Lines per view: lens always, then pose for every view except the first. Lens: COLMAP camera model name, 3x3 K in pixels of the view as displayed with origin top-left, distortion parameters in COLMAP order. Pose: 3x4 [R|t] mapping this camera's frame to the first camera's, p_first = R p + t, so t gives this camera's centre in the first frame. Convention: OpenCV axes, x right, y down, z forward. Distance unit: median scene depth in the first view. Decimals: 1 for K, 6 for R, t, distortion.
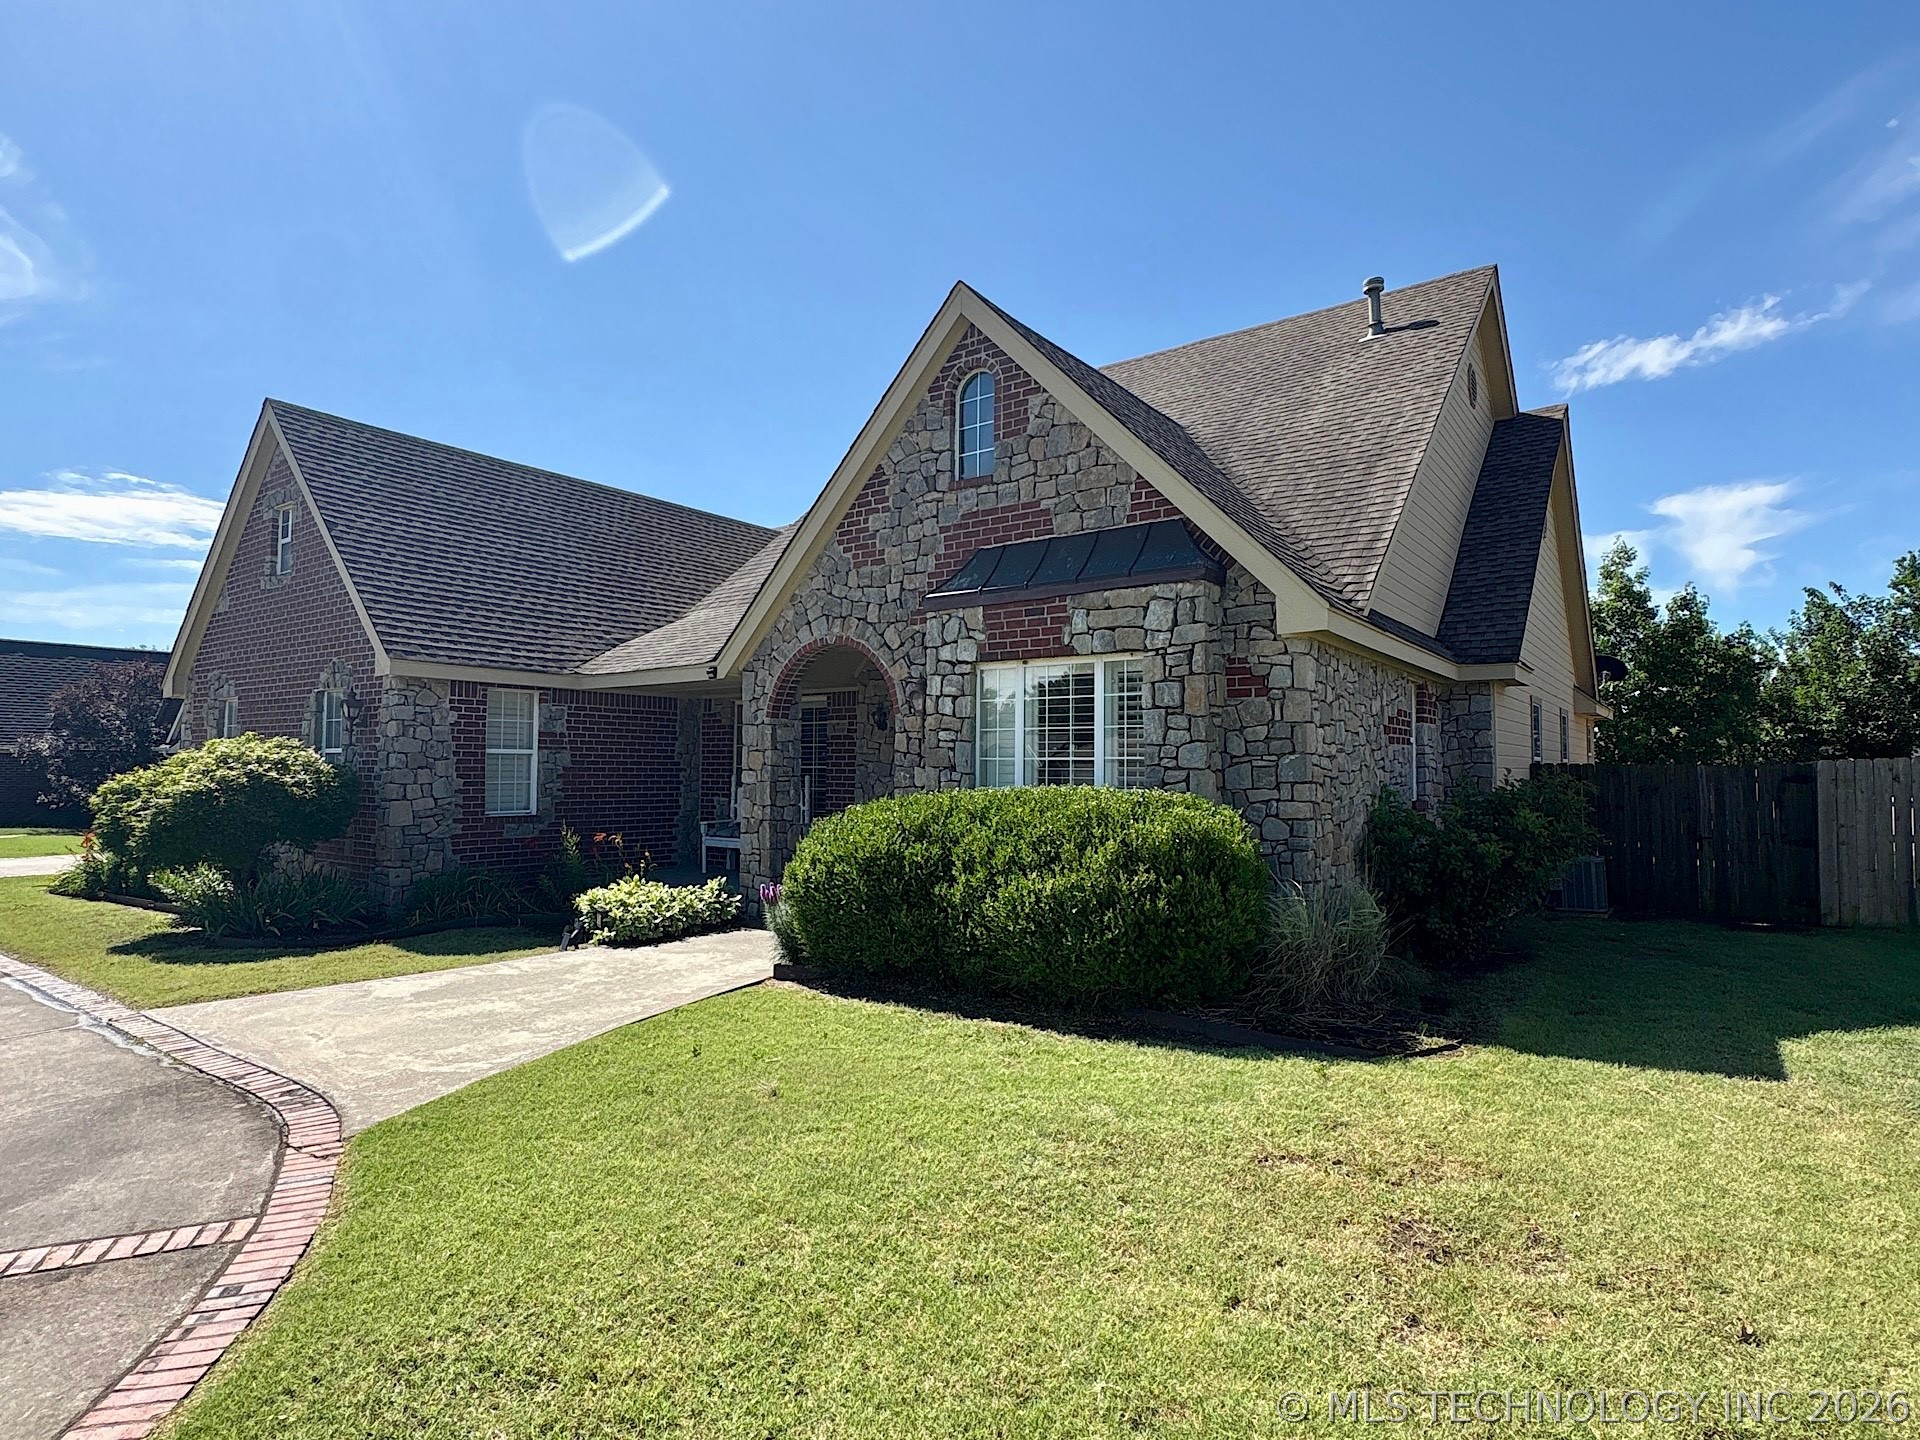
lens RADIAL K [[1019.0, 0, 960.0], [0, 1019.0, 720.0], [0, 0, 1]] dist [-0.001192, 0.000989]
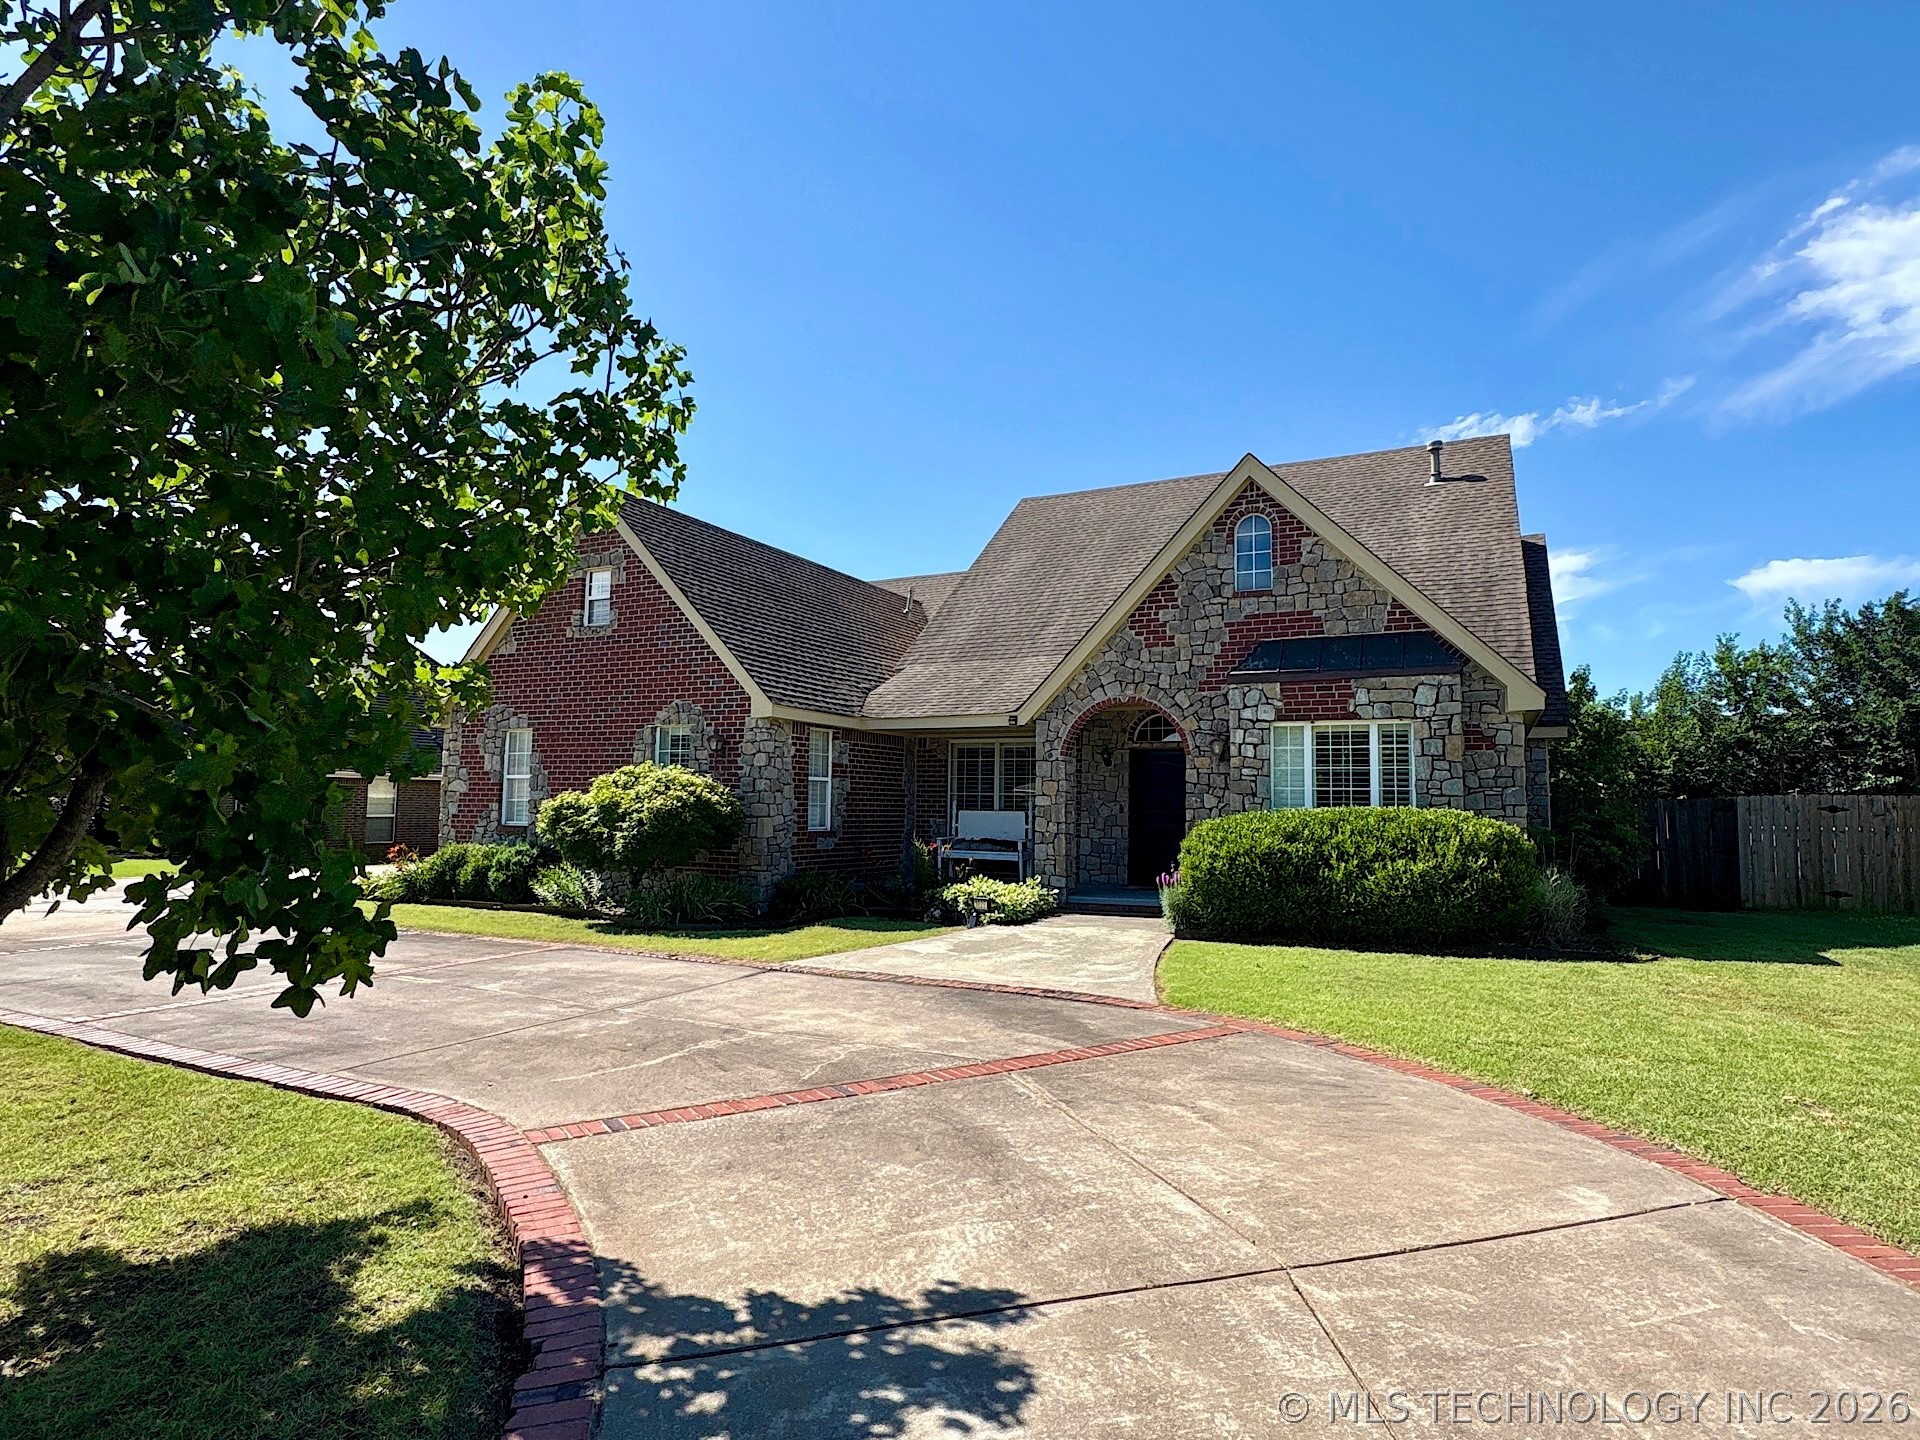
lens RADIAL K [[1019.0, 0, 960.0], [0, 1019.0, 720.0], [0, 0, 1]] dist [-0.001192, 0.000989]
pose [[0.986244, 0.022099, 0.163813, -0.632435], [-0.016676, 0.999269, -0.034406, -0.001163], [-0.164454, 0.031201, 0.985891, -0.334436]]
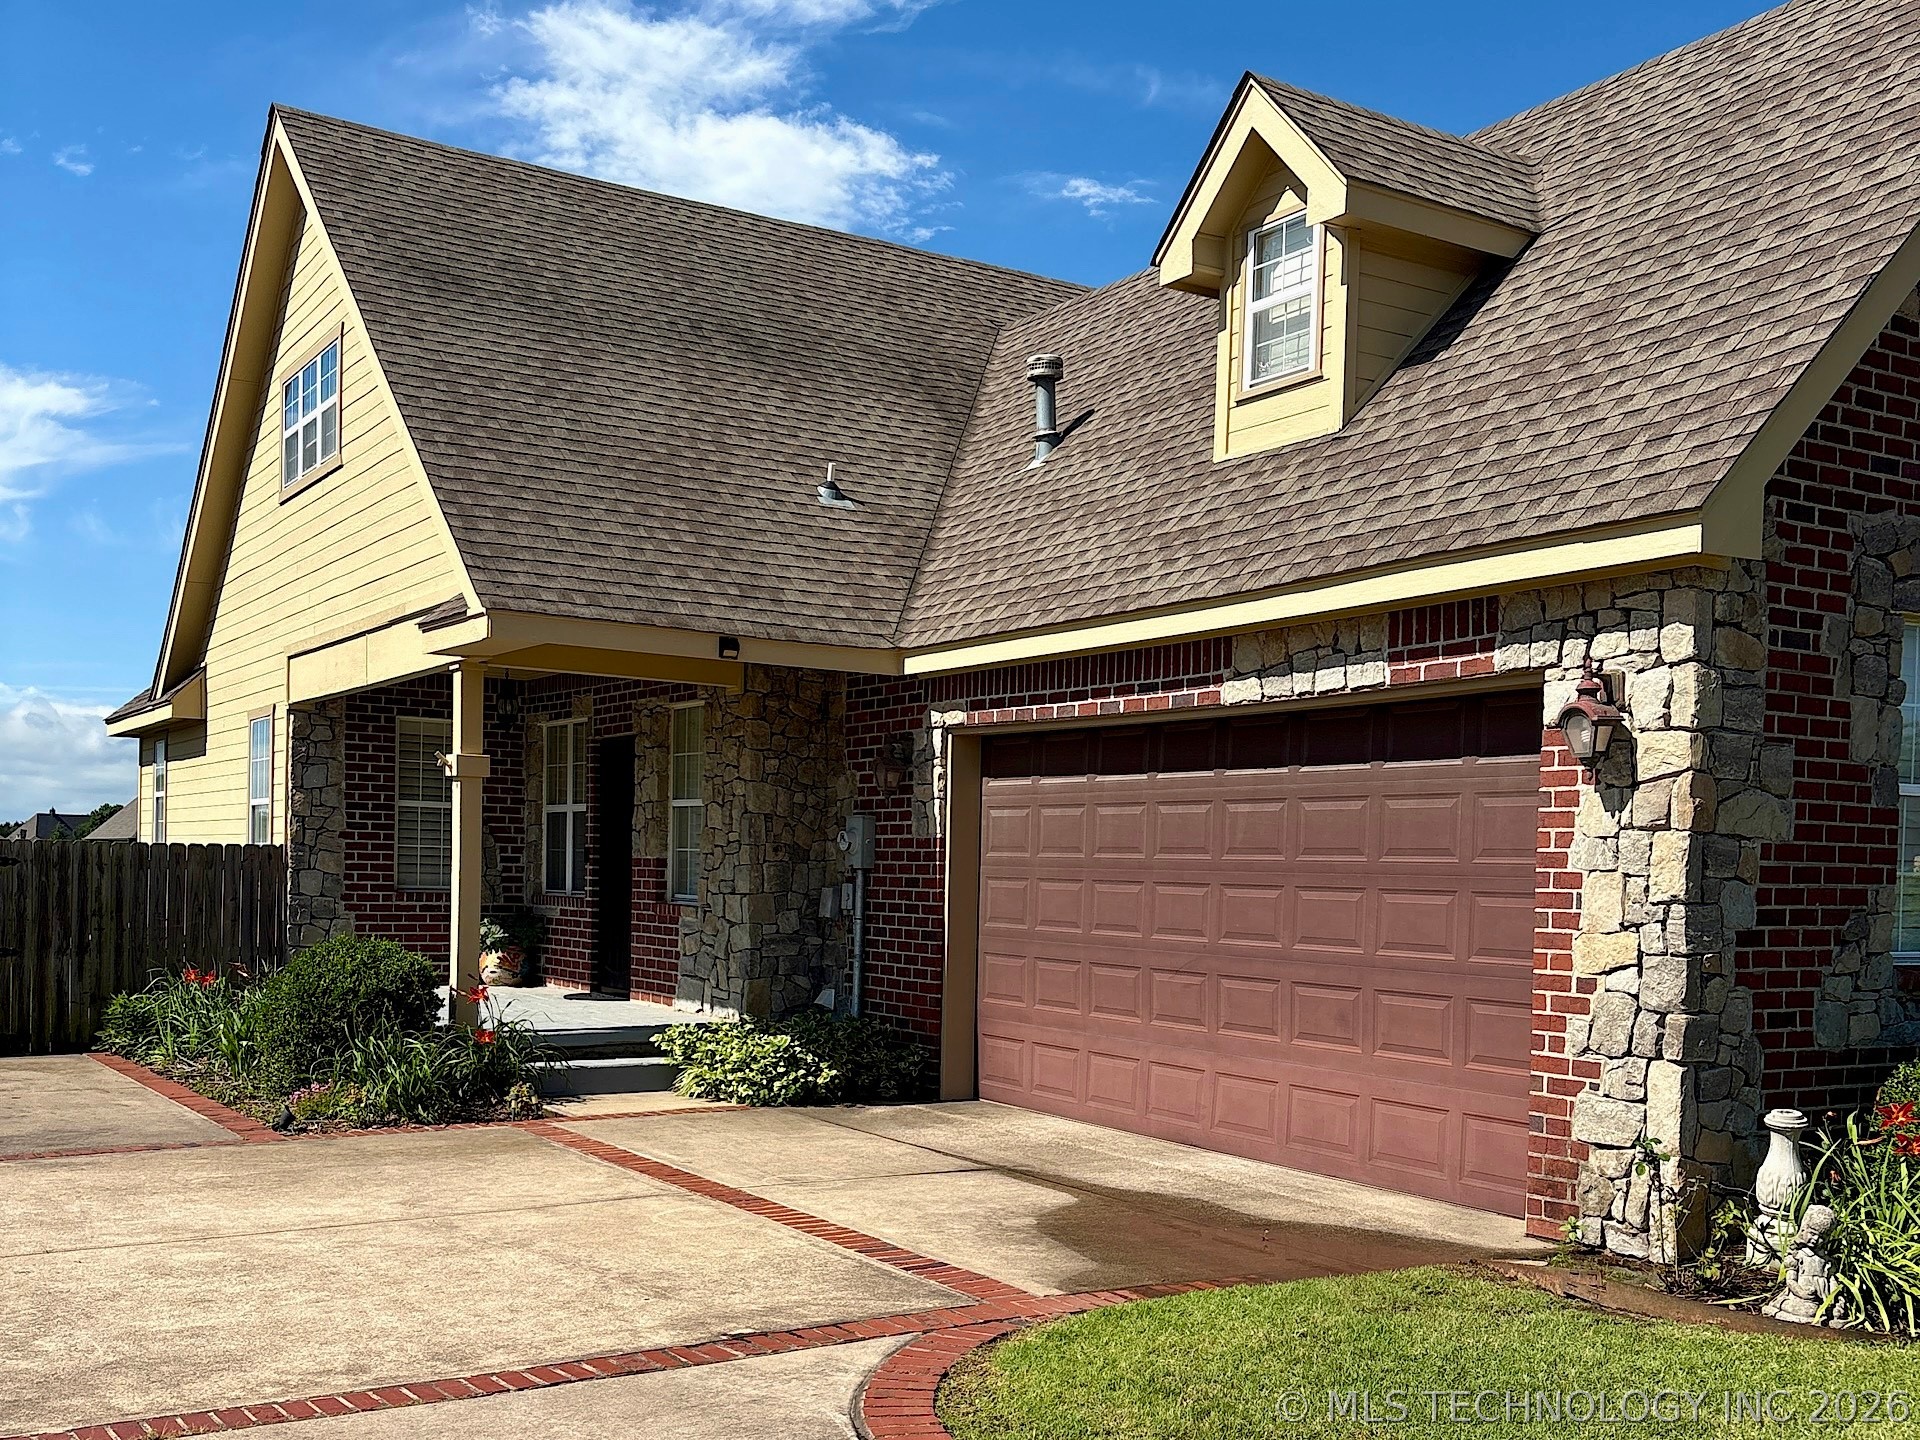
lens RADIAL K [[1898.4, 0, 954.6], [0, 1898.4, 941.7], [0, 0, 1]] dist [0.201730, -0.642168]
pose [[0.367330, -0.031401, 0.929560, -2.136359], [-0.065222, 0.996100, 0.059422, 0.096716], [-0.927801, -0.082455, 0.363850, 1.625248]]
